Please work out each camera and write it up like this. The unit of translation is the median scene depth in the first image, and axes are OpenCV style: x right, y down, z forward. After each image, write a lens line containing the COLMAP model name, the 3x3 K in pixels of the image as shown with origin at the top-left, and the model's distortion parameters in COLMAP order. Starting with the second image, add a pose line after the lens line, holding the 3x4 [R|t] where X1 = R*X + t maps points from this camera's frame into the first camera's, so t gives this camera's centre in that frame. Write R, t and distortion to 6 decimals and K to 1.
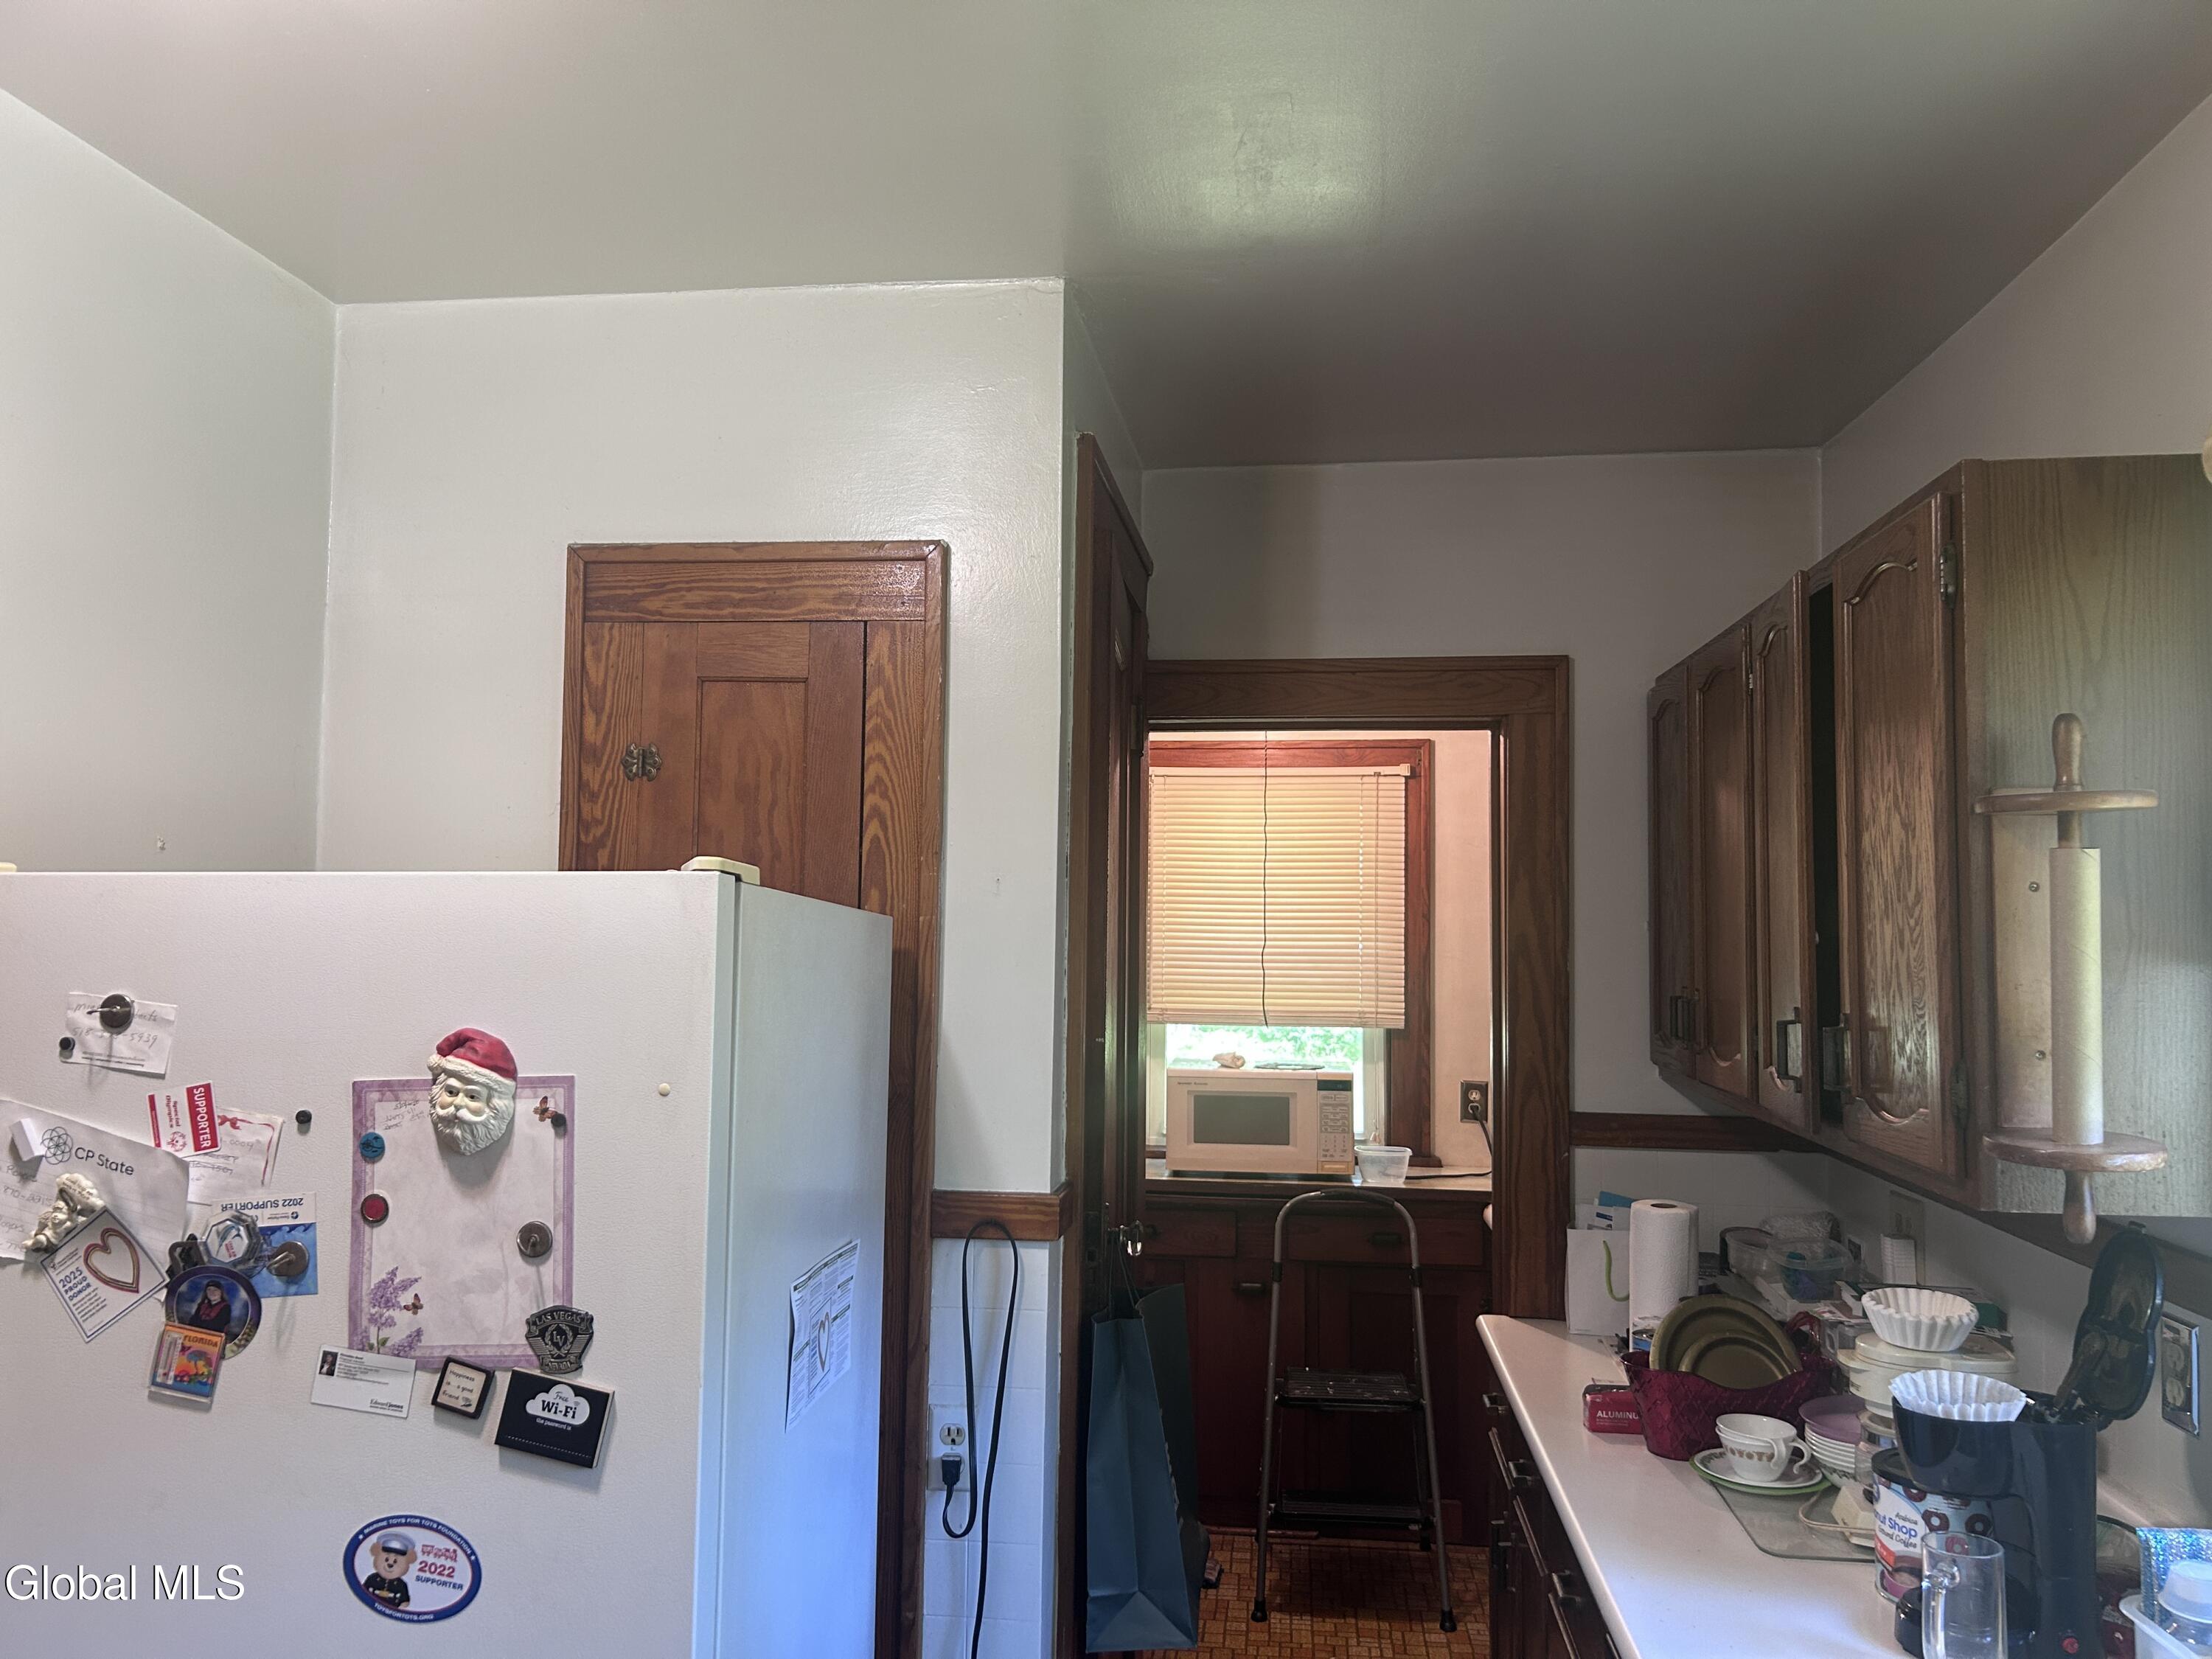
lens RADIAL K [[1674.2, 0, 1086.2], [0, 1674.2, 843.1], [0, 0, 1]] dist [0.064693, -0.076925]
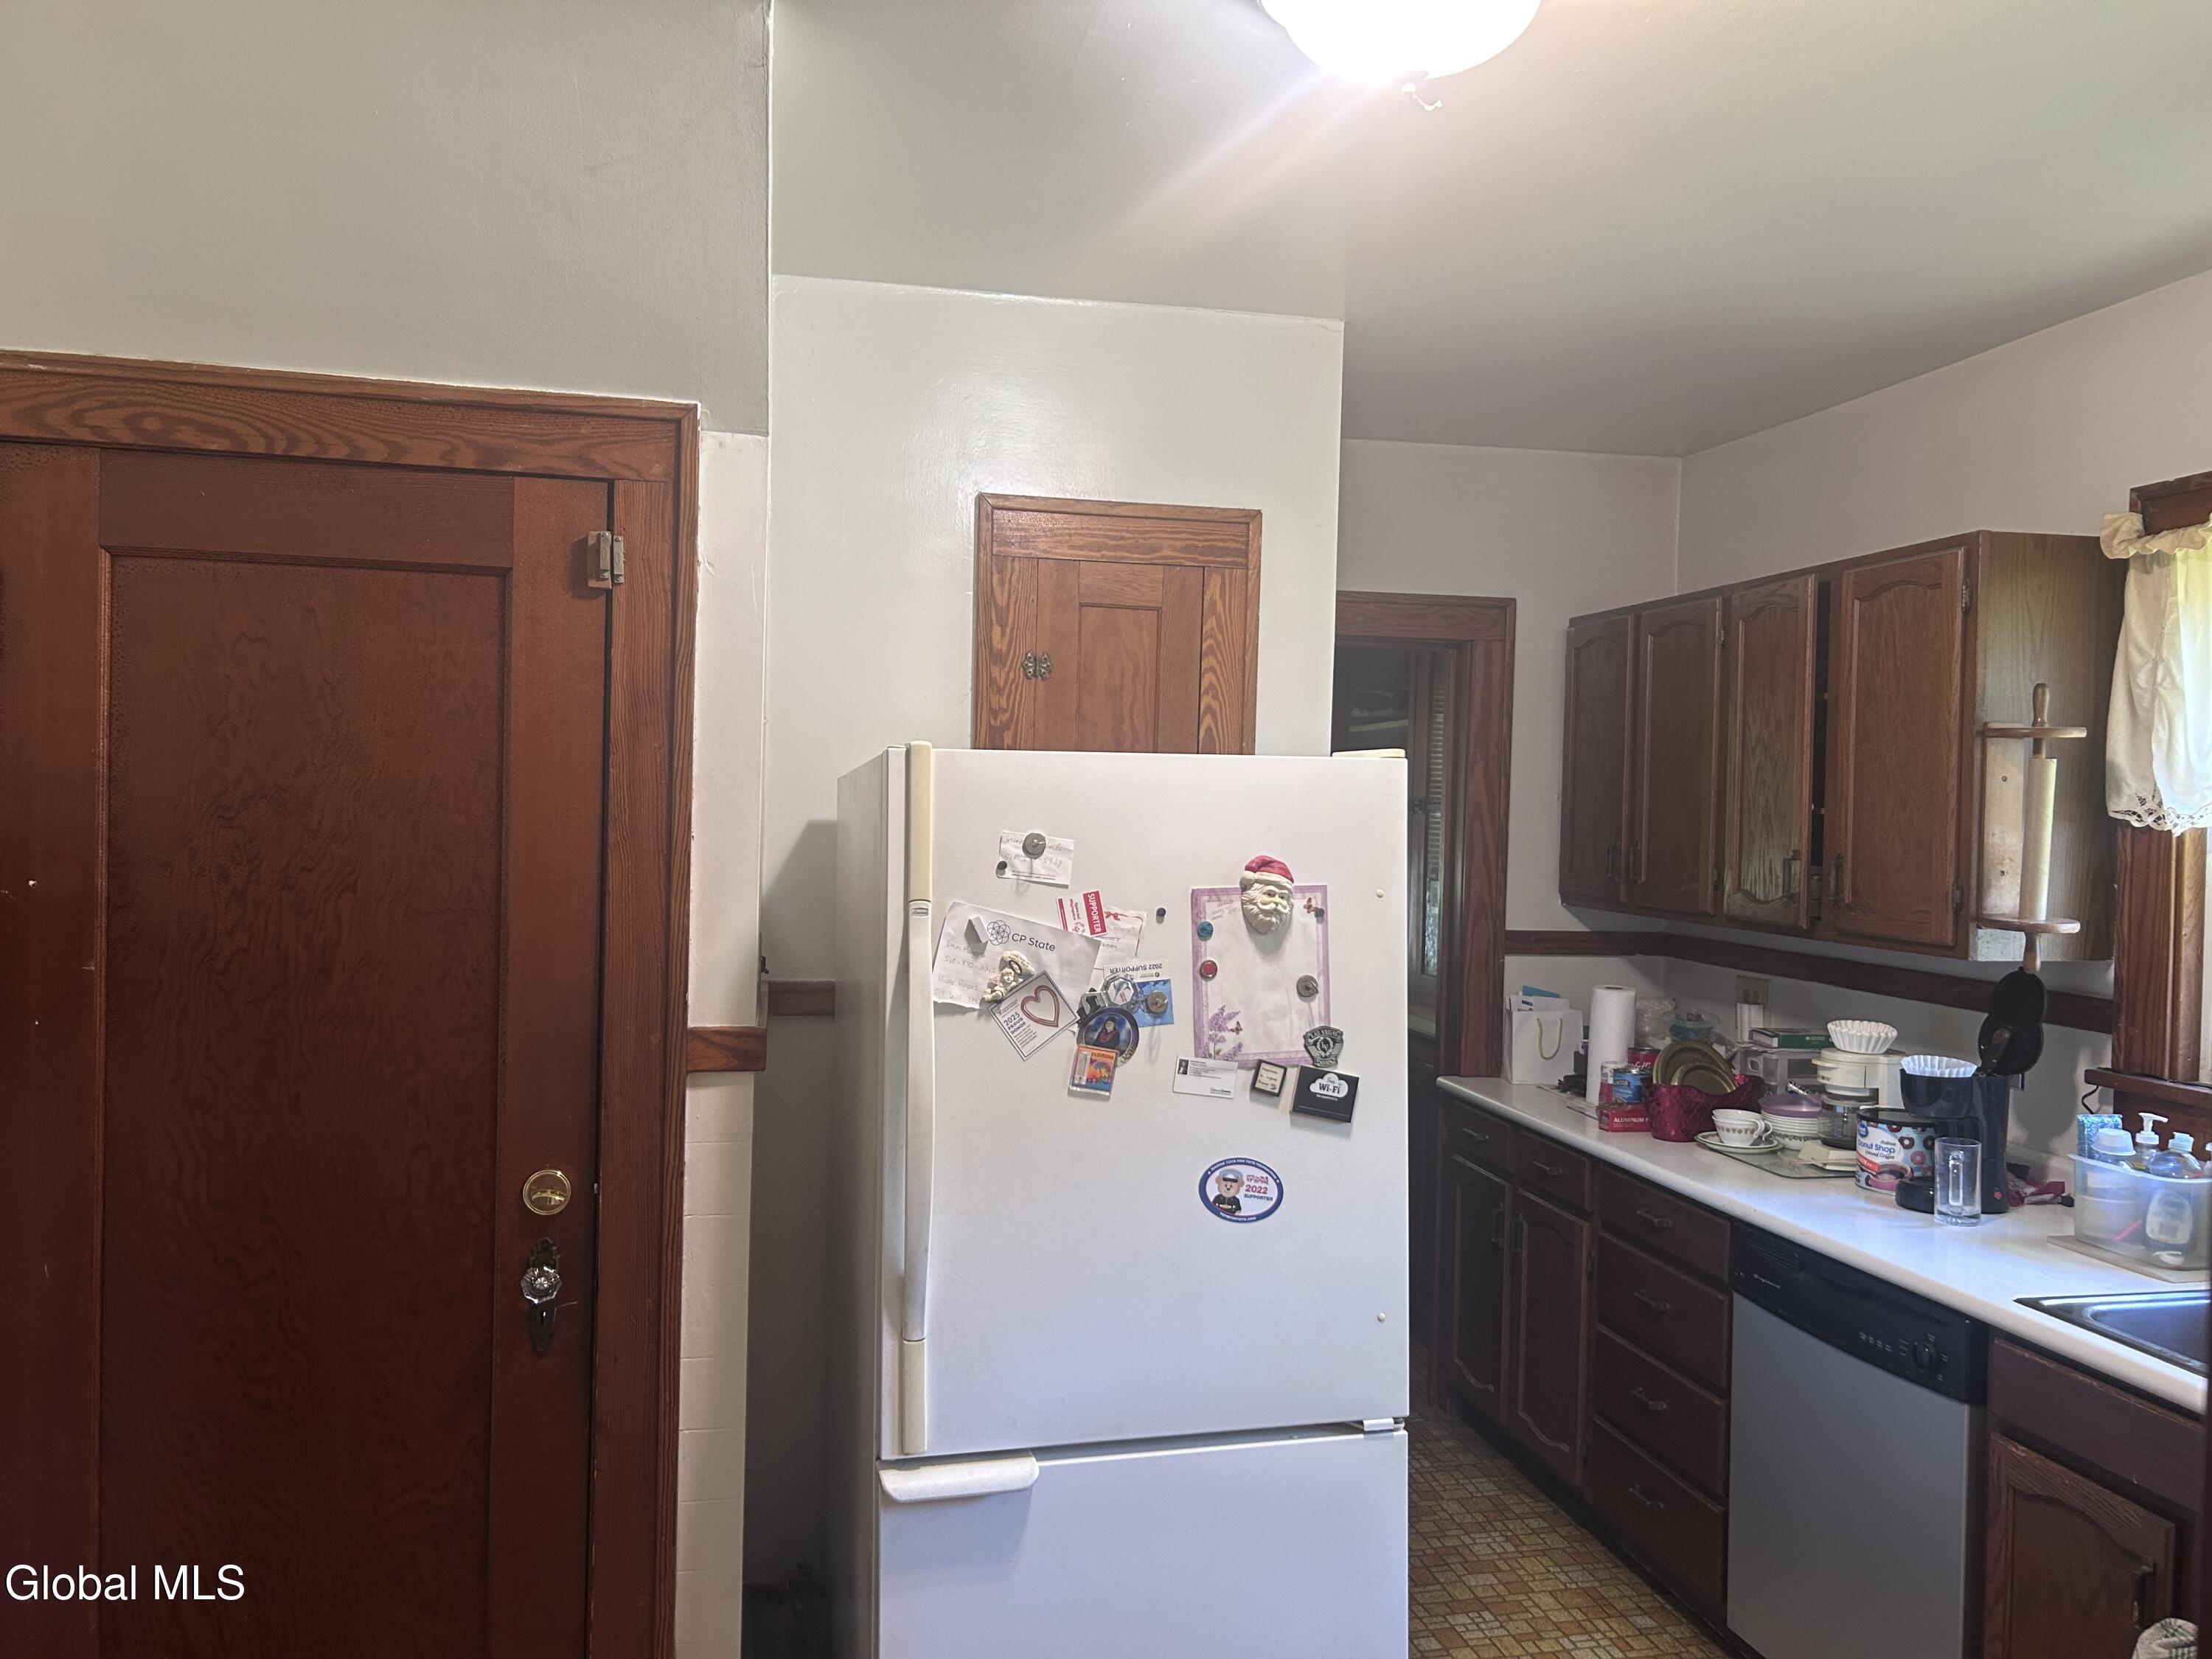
lens RADIAL K [[1674.2, 0, 1094.9], [0, 1674.2, 833.4], [0, 0, 1]] dist [0.064693, -0.076925]
pose [[0.948258, 0.003884, 0.317478, -1.000803], [-0.026998, 0.997290, 0.068437, -0.012473], [-0.316352, -0.073467, 0.945793, -0.418295]]
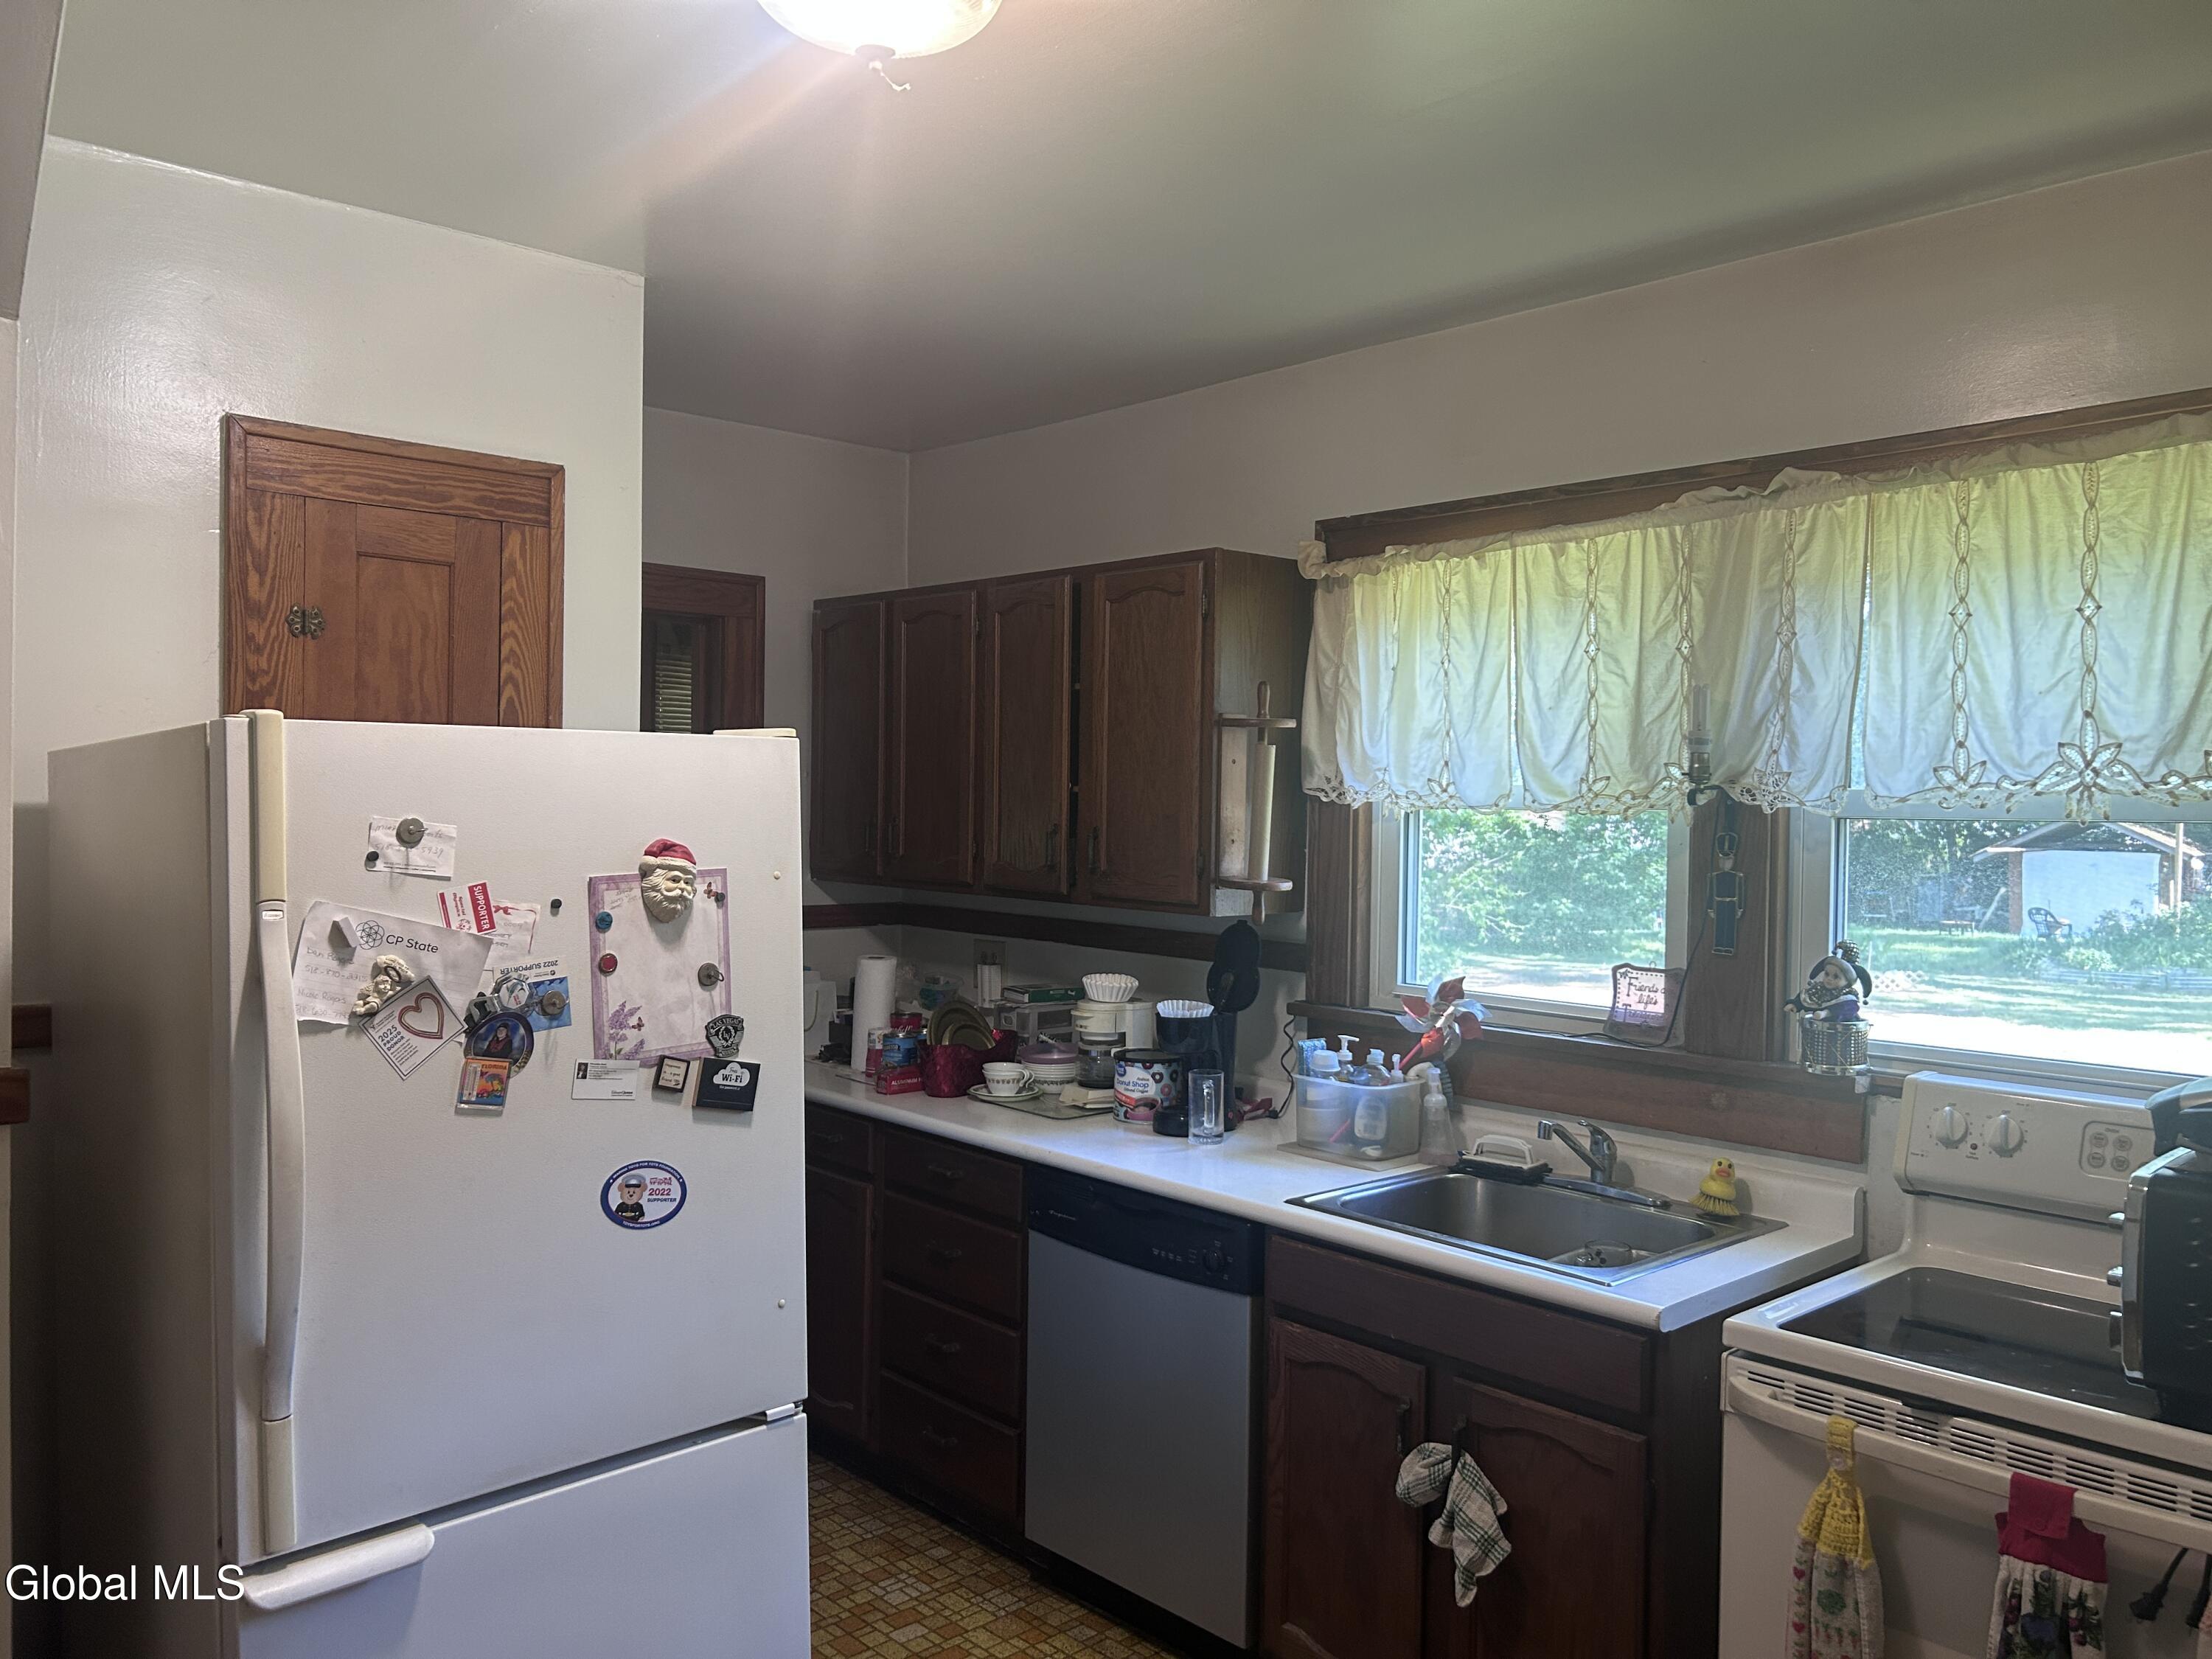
lens RADIAL K [[1674.2, 0, 1110.6], [0, 1674.2, 832.7], [0, 0, 1]] dist [0.064693, -0.076925]
pose [[0.652976, -0.015341, 0.757223, -1.216729], [-0.049149, 0.996829, 0.062578, -0.007056], [-0.755782, -0.078079, 0.650151, -0.253717]]
